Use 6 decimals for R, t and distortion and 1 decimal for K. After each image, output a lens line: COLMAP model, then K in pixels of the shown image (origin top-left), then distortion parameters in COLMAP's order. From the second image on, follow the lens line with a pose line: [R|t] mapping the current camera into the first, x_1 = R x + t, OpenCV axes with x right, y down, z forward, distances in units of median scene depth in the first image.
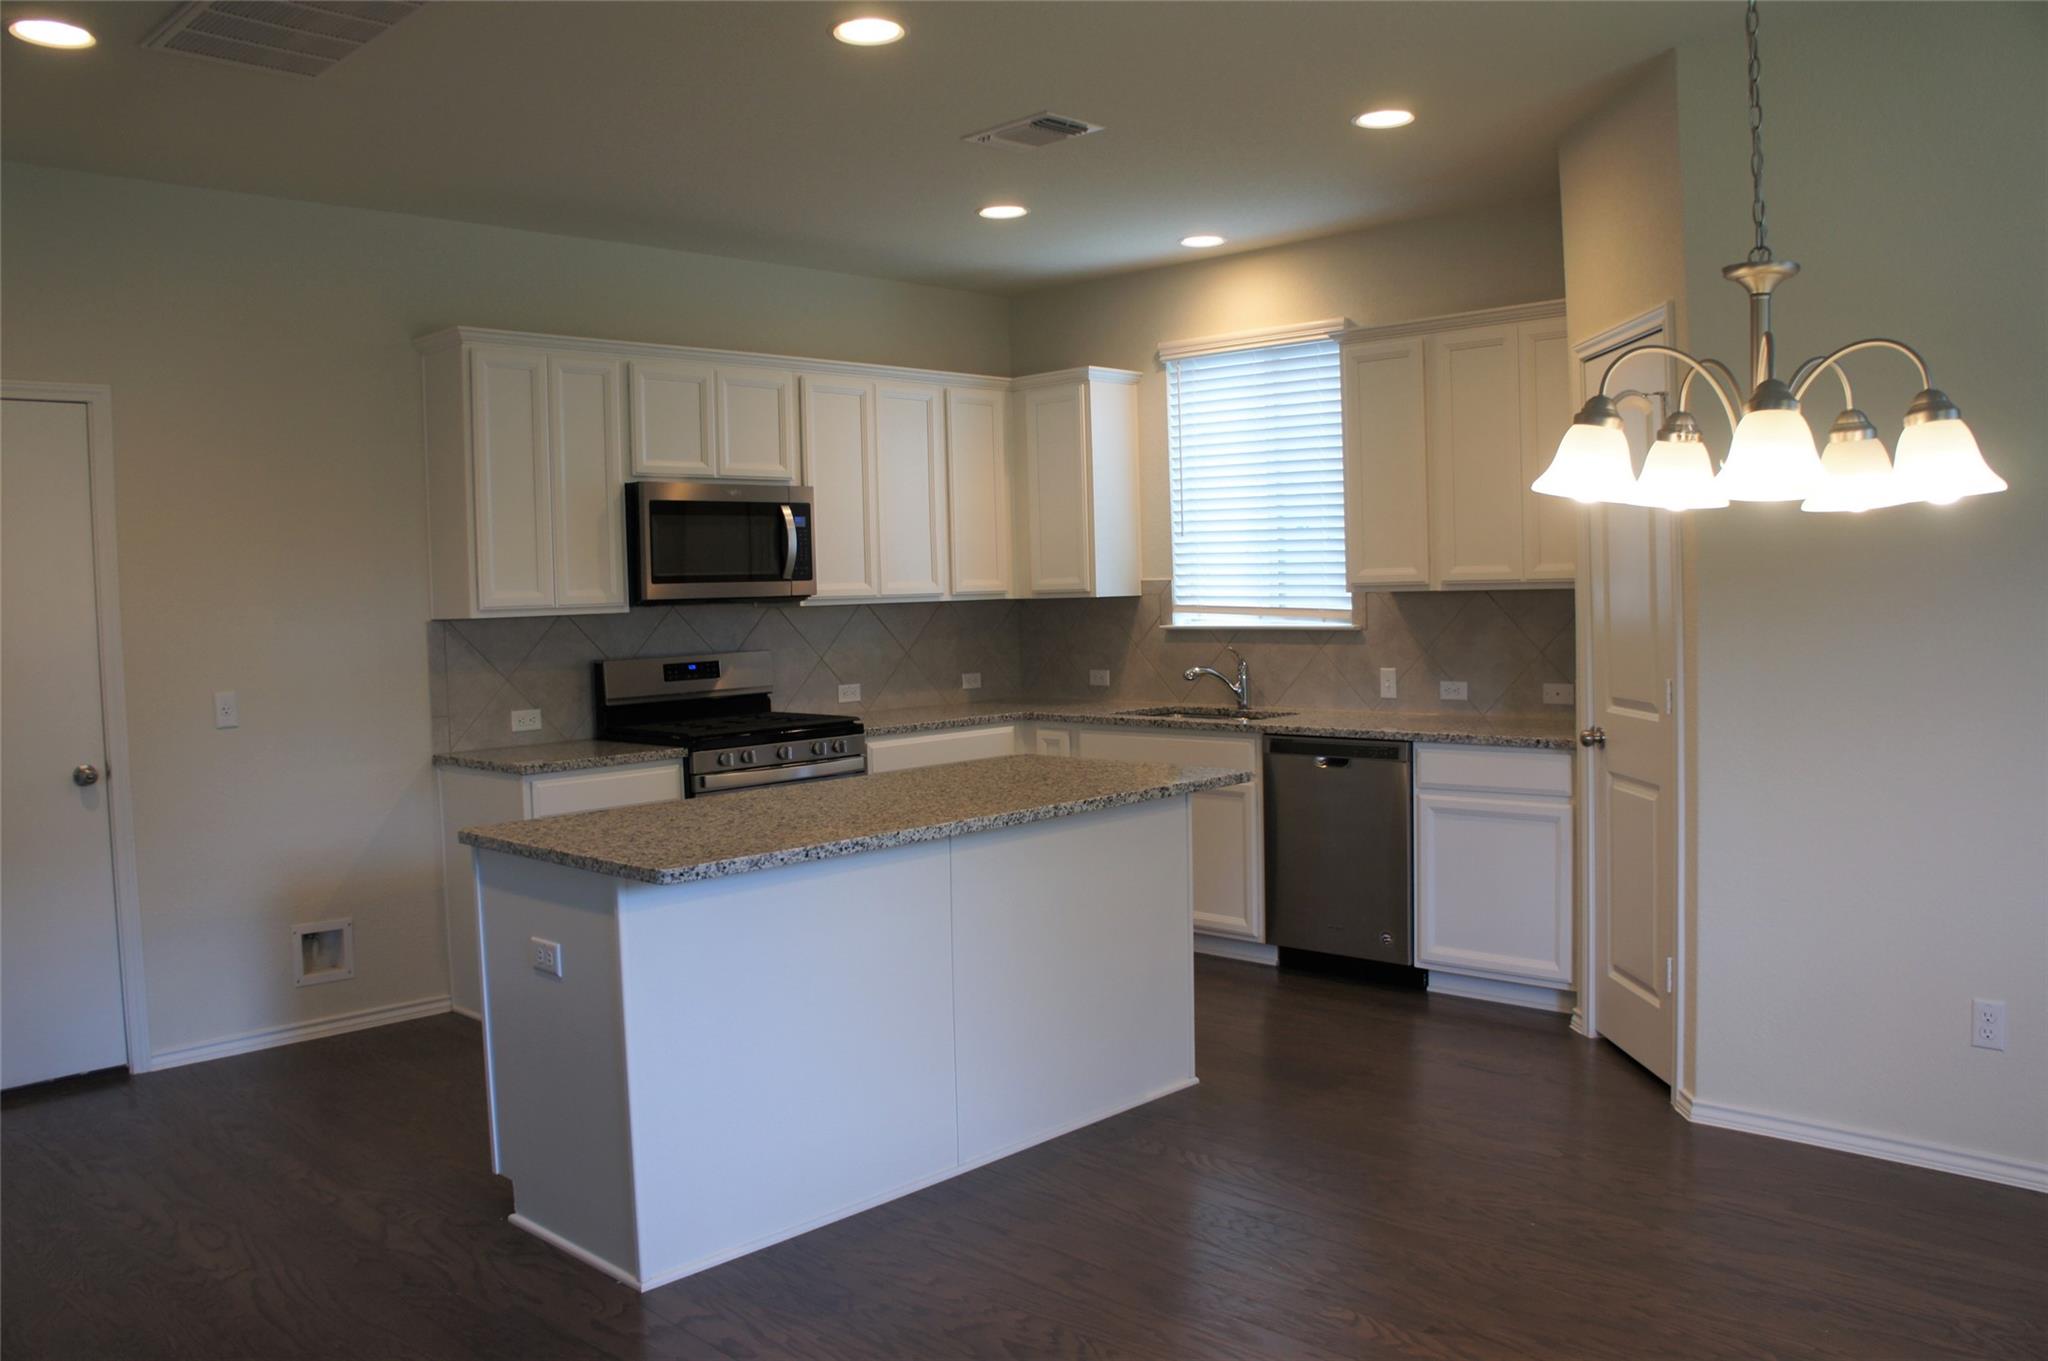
lens RADIAL K [[1626.8, 0, 1028.7], [0, 1626.8, 673.9], [0, 0, 1]] dist [-0.180216, 0.134655]
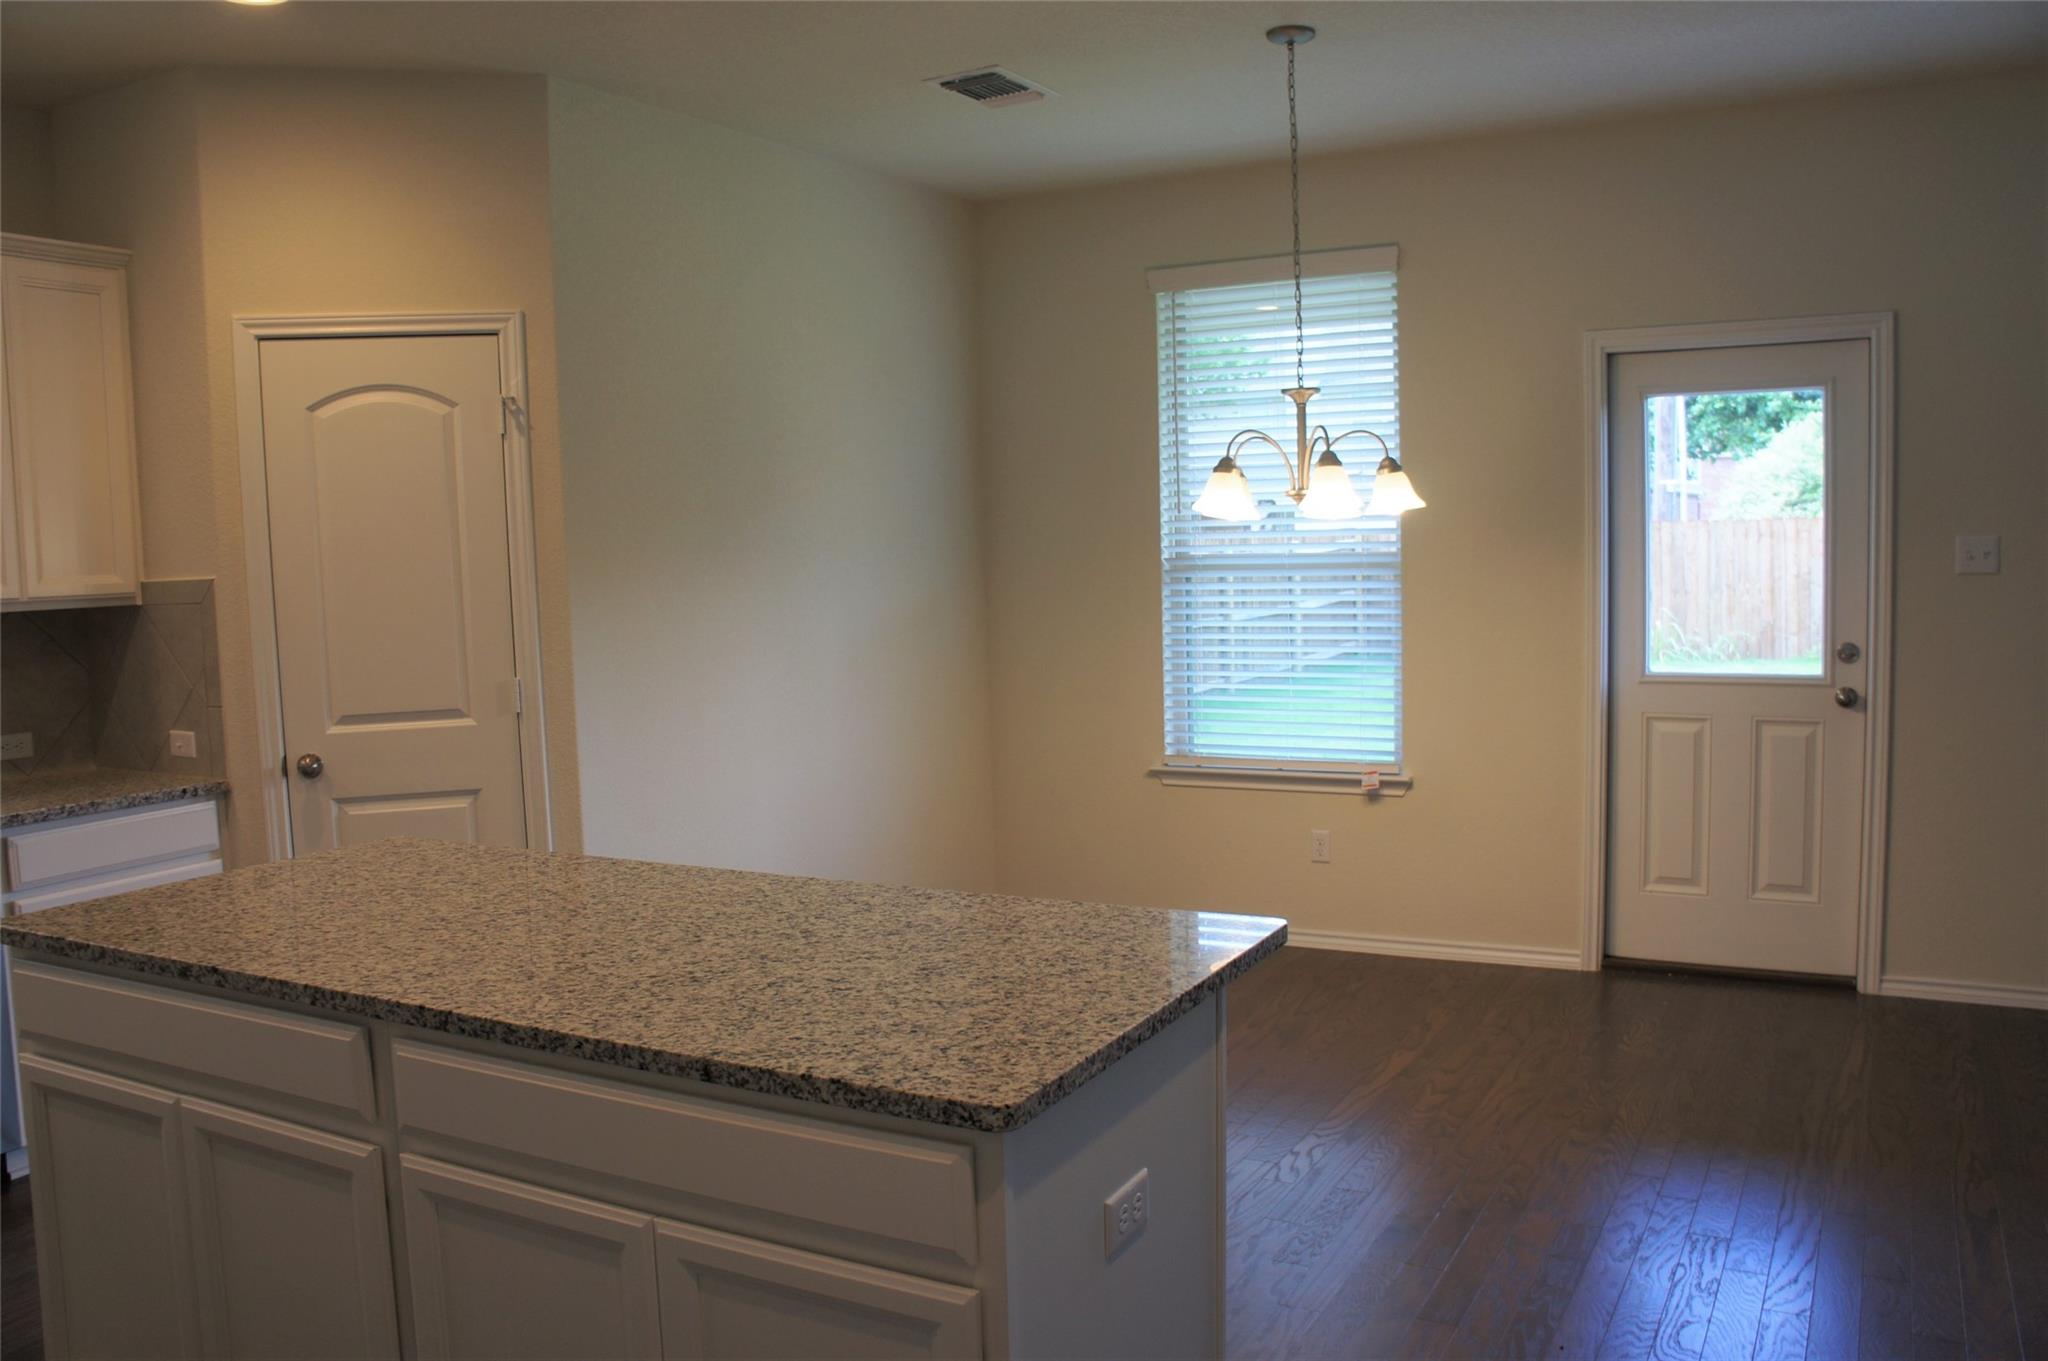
lens RADIAL K [[1626.8, 0, 1028.7], [0, 1626.8, 673.9], [0, 0, 1]] dist [-0.180216, 0.134655]
pose [[-0.269823, -0.046022, 0.961810, -0.459133], [0.086899, 0.993618, 0.071922, -0.030150], [-0.958981, 0.102986, -0.264102, 0.646323]]
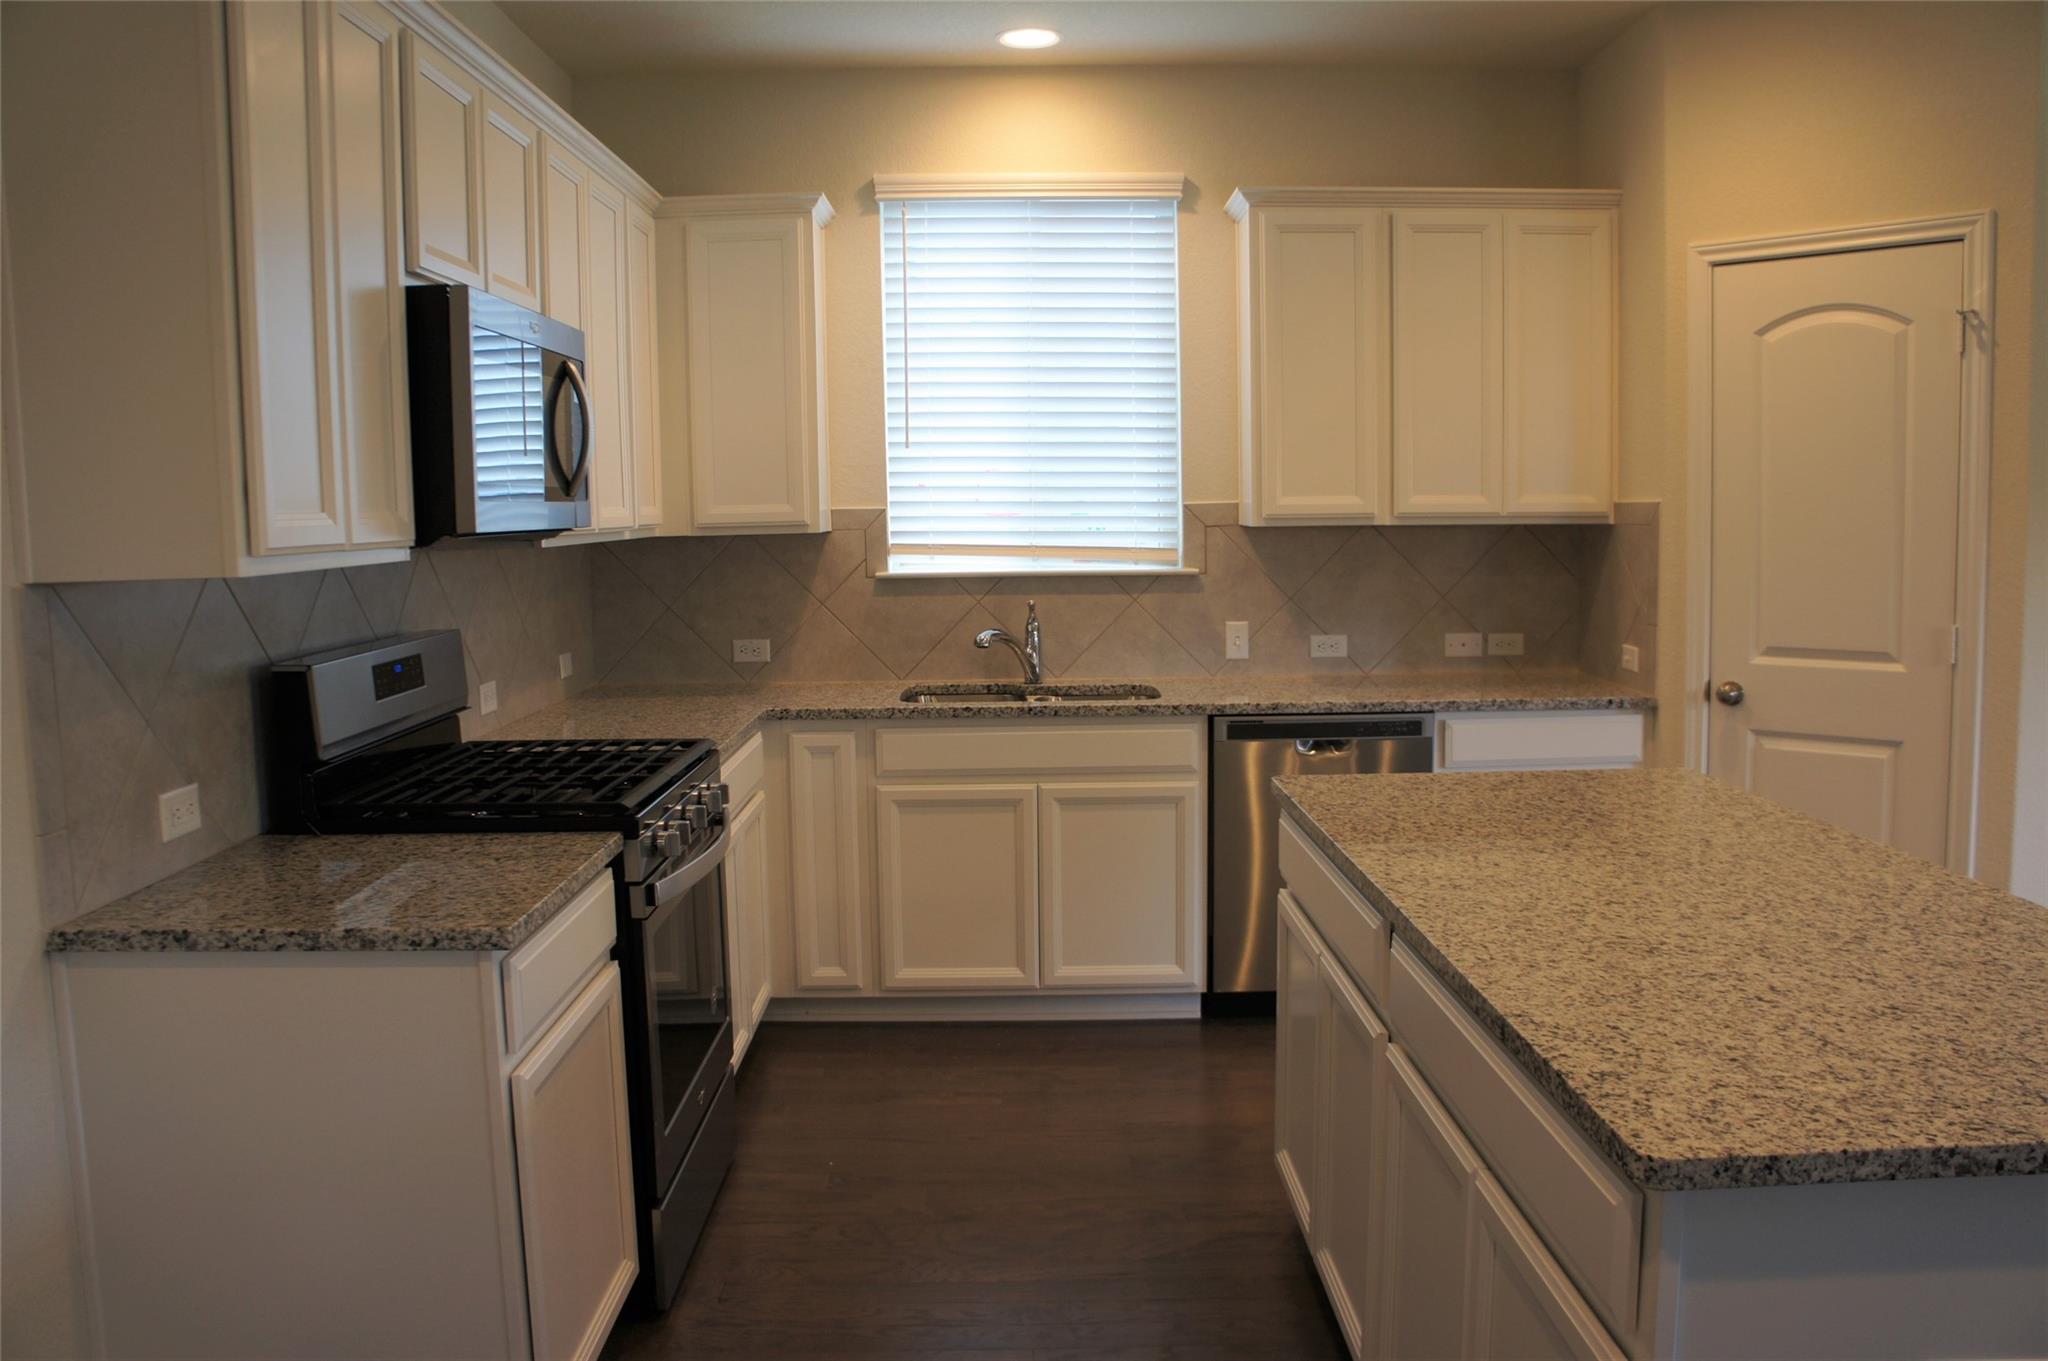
lens RADIAL K [[1626.8, 0, 1028.7], [0, 1626.8, 673.9], [0, 0, 1]] dist [-0.180216, 0.134655]
pose [[0.709652, -0.057398, 0.702210, -0.414272], [0.032874, 0.998288, 0.048377, -0.019919], [-0.703785, -0.011247, 0.710324, 0.499578]]
